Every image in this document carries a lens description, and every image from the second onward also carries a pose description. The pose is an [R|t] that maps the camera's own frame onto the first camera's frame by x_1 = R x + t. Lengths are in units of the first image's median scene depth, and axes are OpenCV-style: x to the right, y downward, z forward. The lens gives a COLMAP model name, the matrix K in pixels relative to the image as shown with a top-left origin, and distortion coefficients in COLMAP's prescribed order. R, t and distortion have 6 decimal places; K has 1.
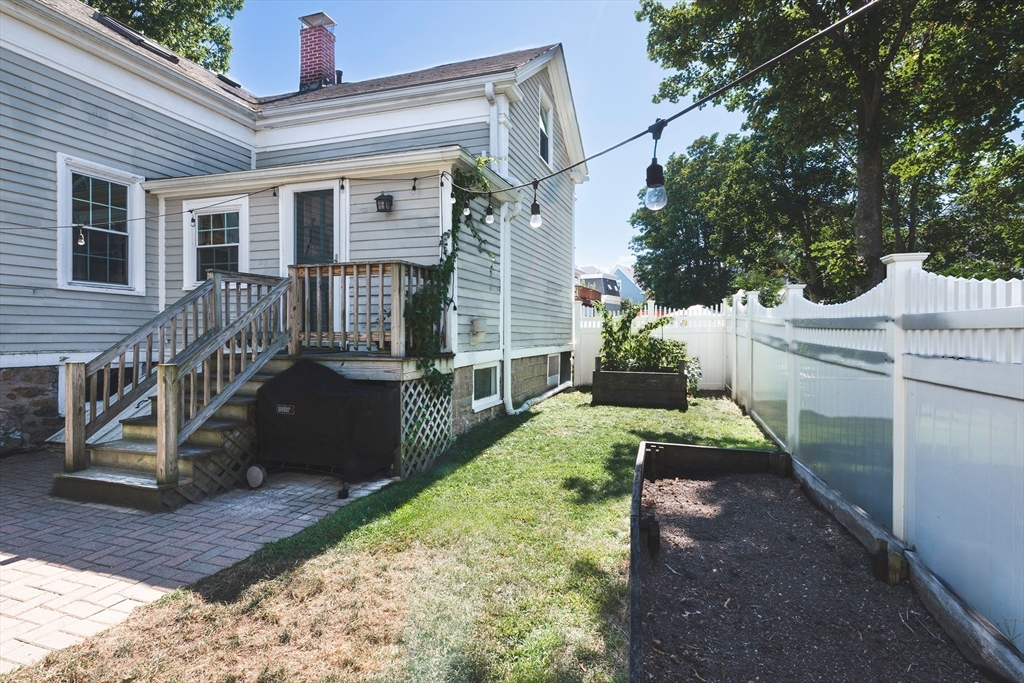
lens RADIAL K [[481.6, 0, 508.7], [0, 481.6, 347.1], [0, 0, 1]] dist [0.003600, 0.001745]
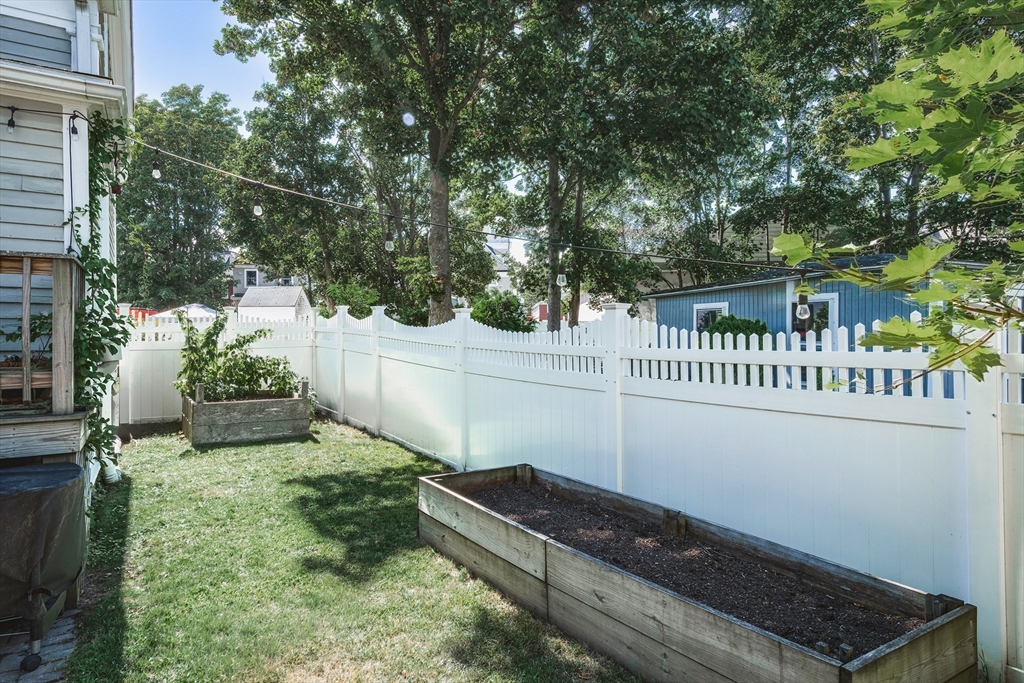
lens RADIAL K [[595.6, 0, 507.9], [0, 595.6, 344.2], [0, 0, 1]] dist [0.000496, -0.000059]
pose [[0.661629, -0.008334, 0.749785, -0.365742], [0.025138, 0.999623, -0.011072, -0.038083], [-0.749410, 0.026173, 0.661589, 0.071781]]
